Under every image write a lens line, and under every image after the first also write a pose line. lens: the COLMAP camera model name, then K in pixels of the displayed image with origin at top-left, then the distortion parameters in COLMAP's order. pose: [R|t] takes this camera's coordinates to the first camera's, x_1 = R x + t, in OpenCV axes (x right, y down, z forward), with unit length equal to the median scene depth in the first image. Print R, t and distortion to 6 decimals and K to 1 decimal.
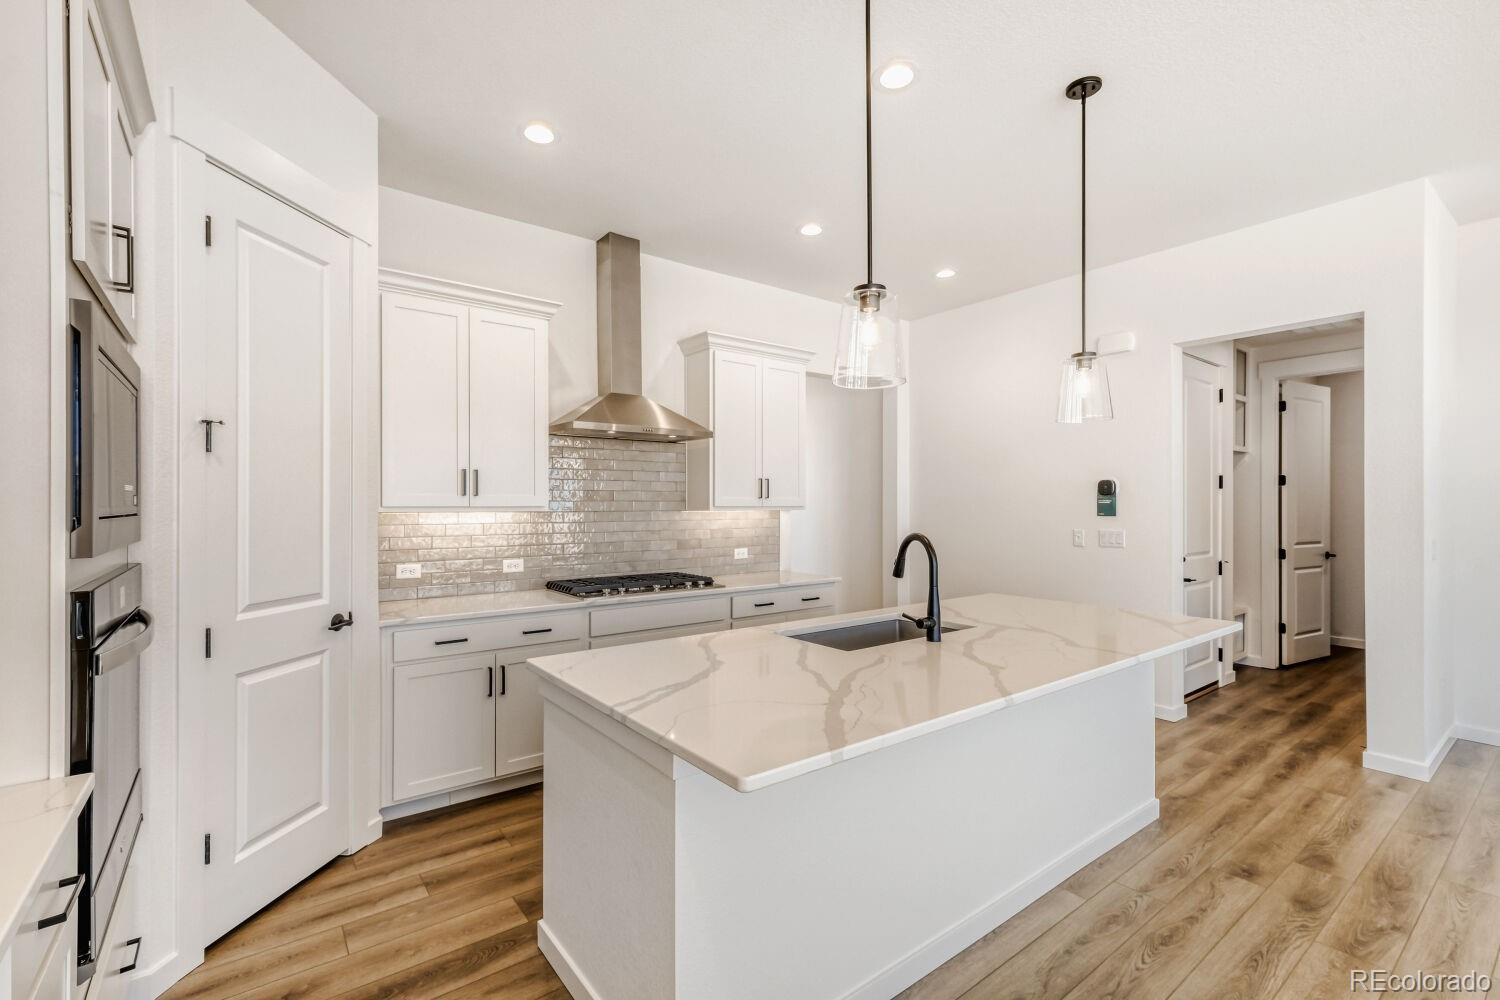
lens RADIAL K [[662.6, 0, 731.6], [0, 662.6, 509.7], [0, 0, 1]] dist [-0.002041, -0.001603]
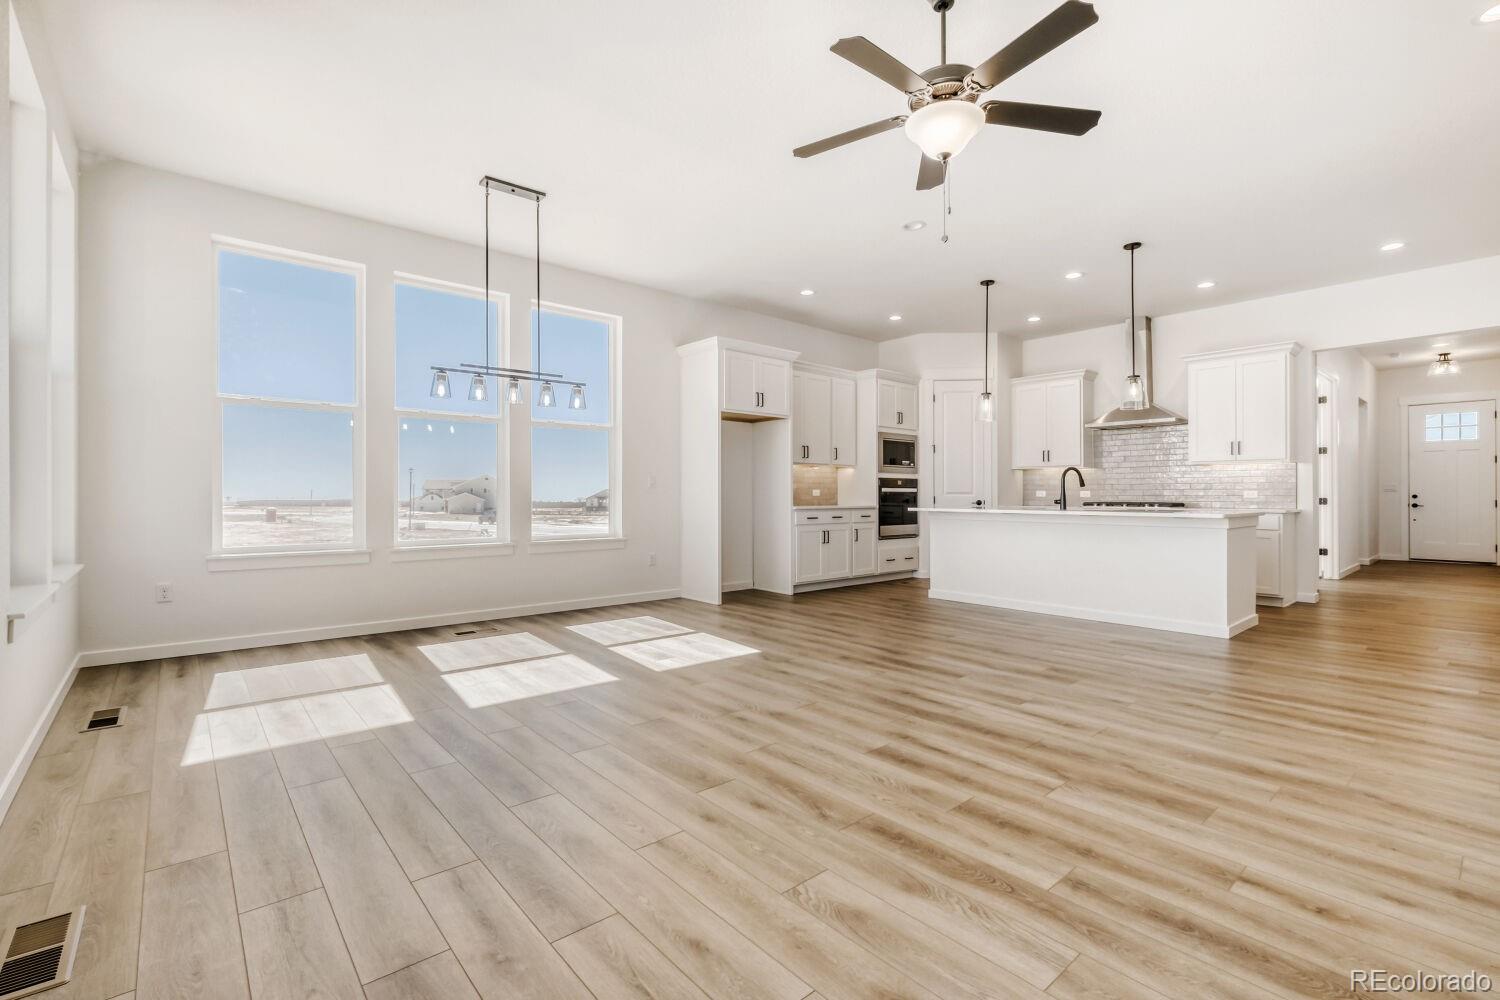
lens RADIAL K [[662.6, 0, 745.6], [0, 662.6, 500.7], [0, 0, 1]] dist [-0.002041, -0.001603]
pose [[0.075838, 0.010635, -0.997063, 1.898886], [-0.008677, 0.999912, 0.010005, 0.106148], [0.997082, 0.007893, 0.075923, -0.268545]]
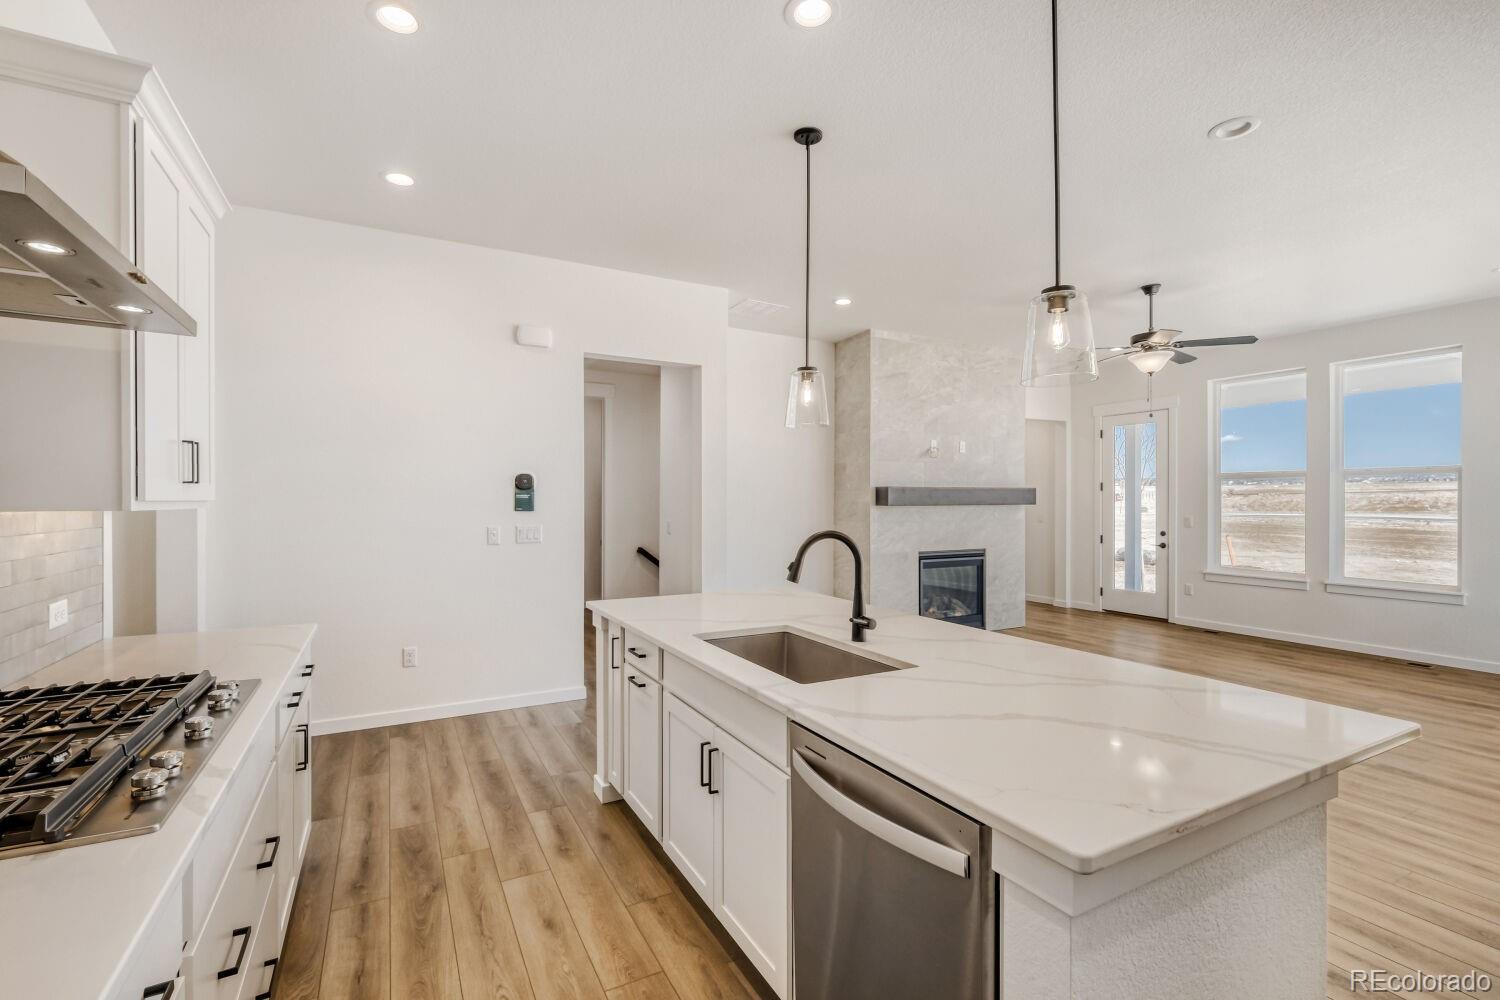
lens RADIAL K [[662.6, 0, 754.0], [0, 662.6, 497.2], [0, 0, 1]] dist [-0.002041, -0.001603]
pose [[0.137114, 0.007409, 0.990528, -0.476163], [0.004057, 0.999959, -0.008041, -0.002956], [-0.990547, 0.005121, 0.137079, 0.718611]]
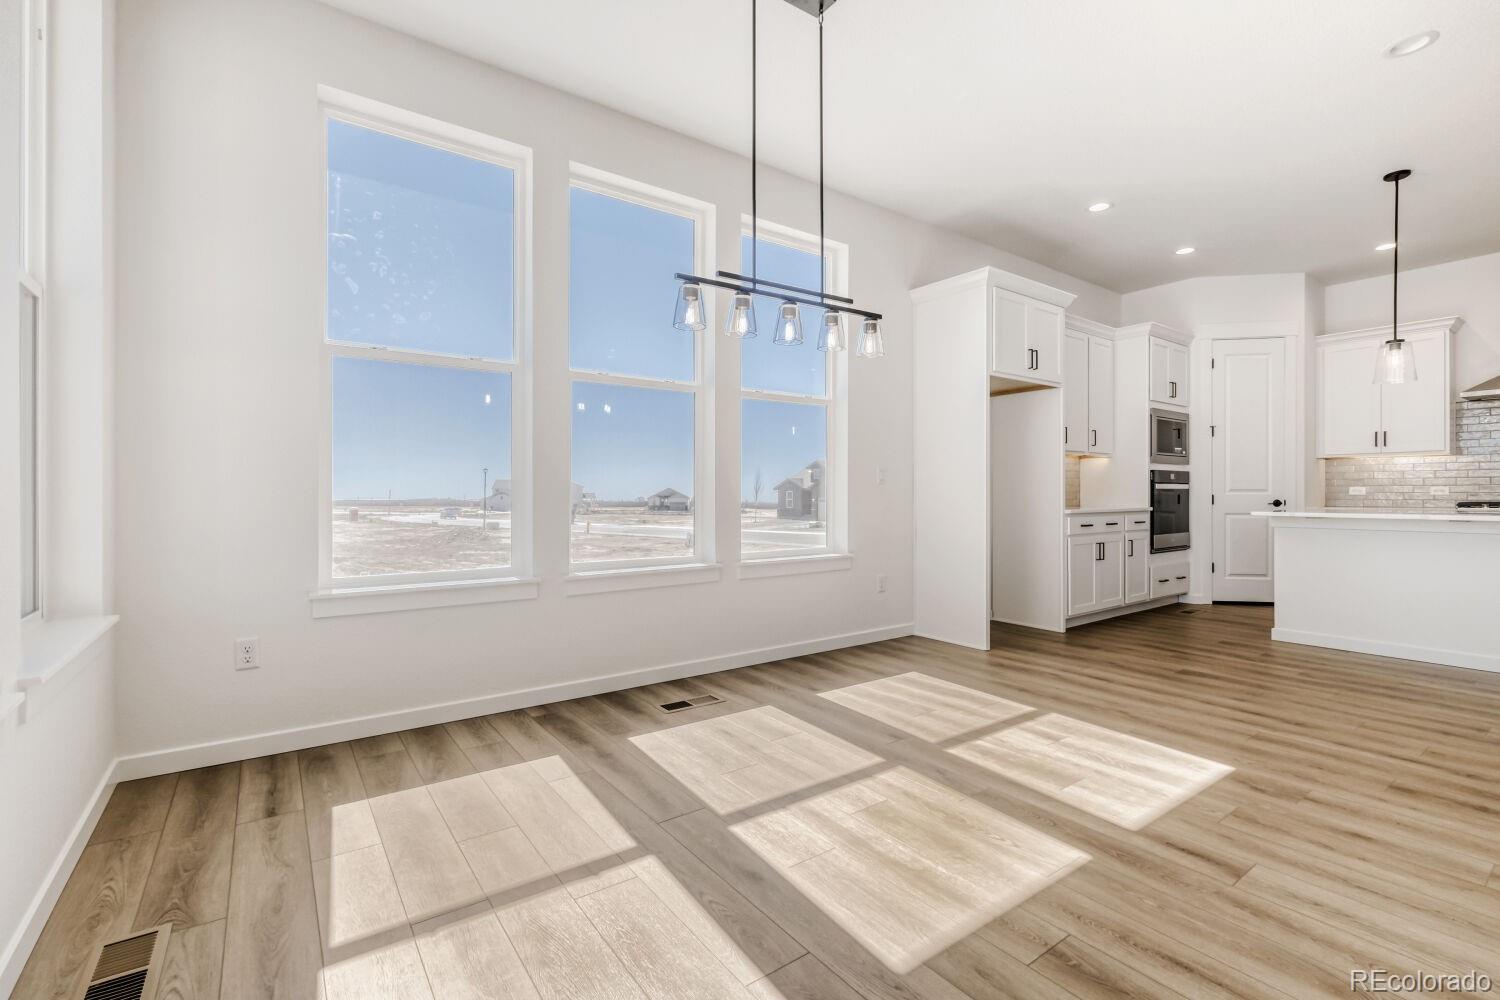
lens RADIAL K [[662.6, 0, 742.2], [0, 662.6, 495.4], [0, 0, 1]] dist [-0.002041, -0.001603]
pose [[-0.011697, 0.004590, -0.999921, 1.358223], [-0.005727, 0.999973, 0.004657, 0.109276], [0.999915, 0.005781, -0.011670, -0.665623]]
